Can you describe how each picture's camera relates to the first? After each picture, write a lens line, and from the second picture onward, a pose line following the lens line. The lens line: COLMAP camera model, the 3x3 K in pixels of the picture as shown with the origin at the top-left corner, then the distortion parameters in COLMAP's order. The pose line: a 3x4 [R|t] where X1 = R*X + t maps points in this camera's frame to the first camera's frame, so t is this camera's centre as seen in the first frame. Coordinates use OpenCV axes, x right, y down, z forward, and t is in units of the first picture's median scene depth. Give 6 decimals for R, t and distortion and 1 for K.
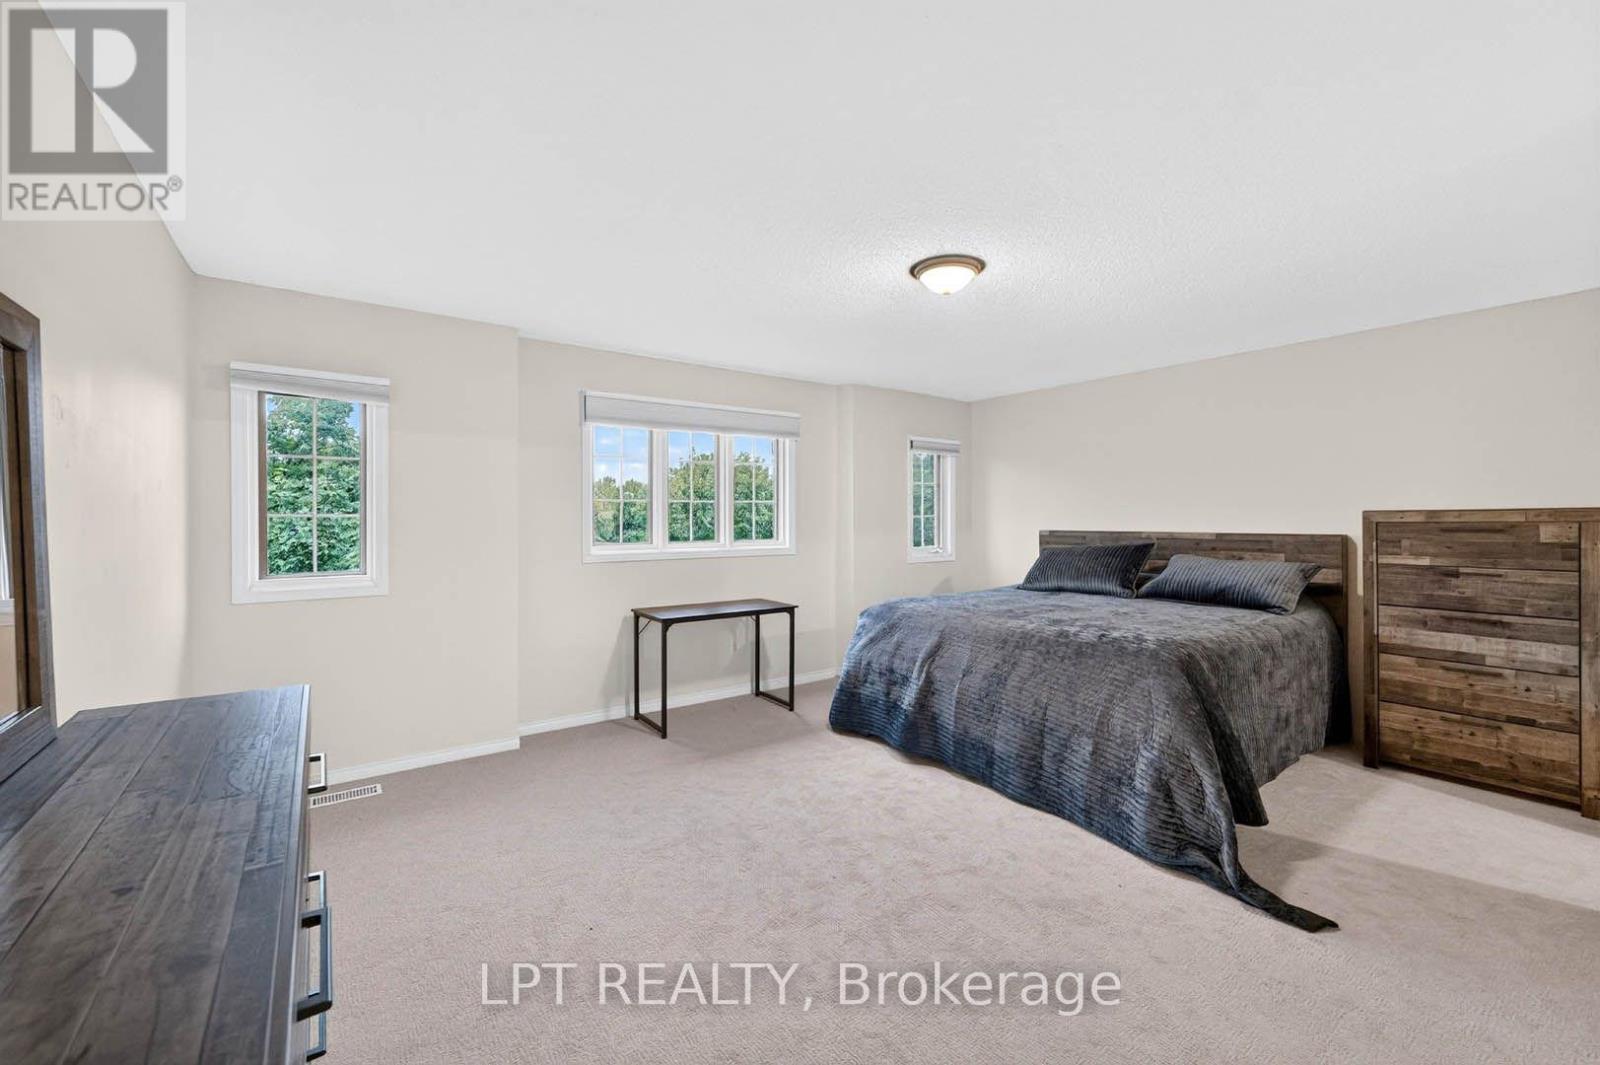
lens RADIAL K [[646.5, 0, 816.4], [0, 646.5, 521.0], [0, 0, 1]] dist [-0.000700, 0.000063]
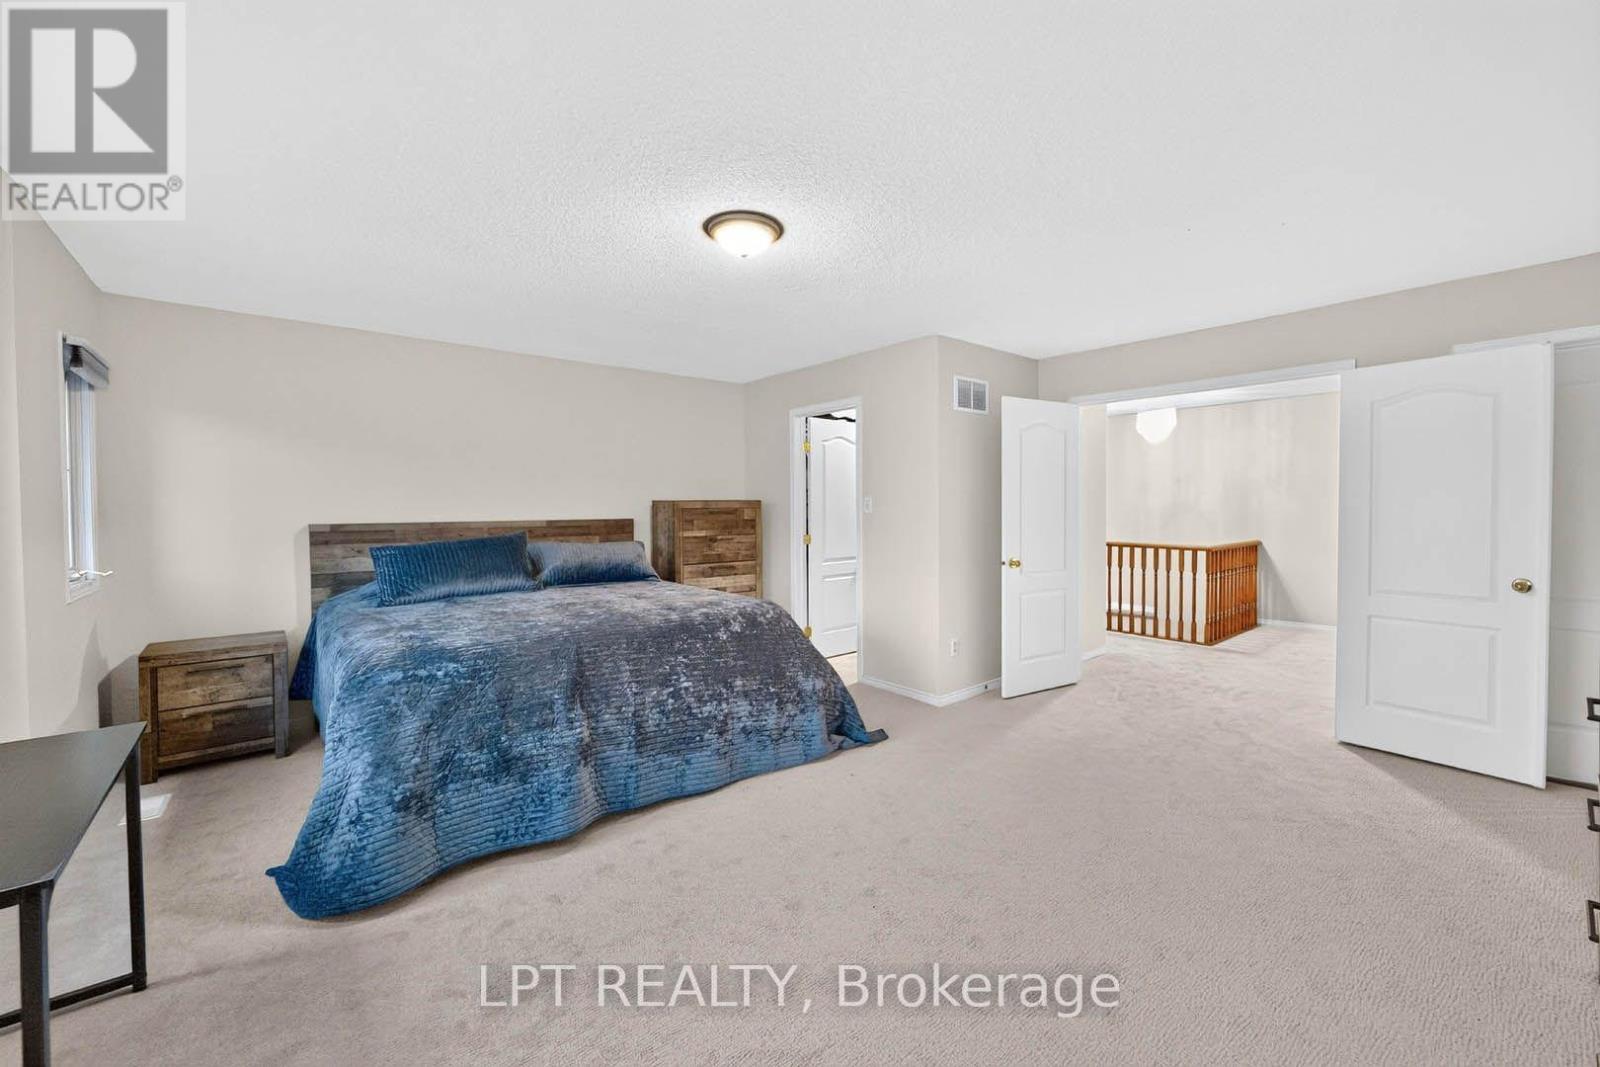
lens RADIAL K [[646.5, 0, 816.4], [0, 646.5, 522.0], [0, 0, 1]] dist [-0.000700, 0.000063]
pose [[-0.060456, -0.024032, 0.997882, -0.611326], [0.009020, 0.999656, 0.024621, -0.000733], [-0.998130, 0.010489, -0.060218, 0.816429]]
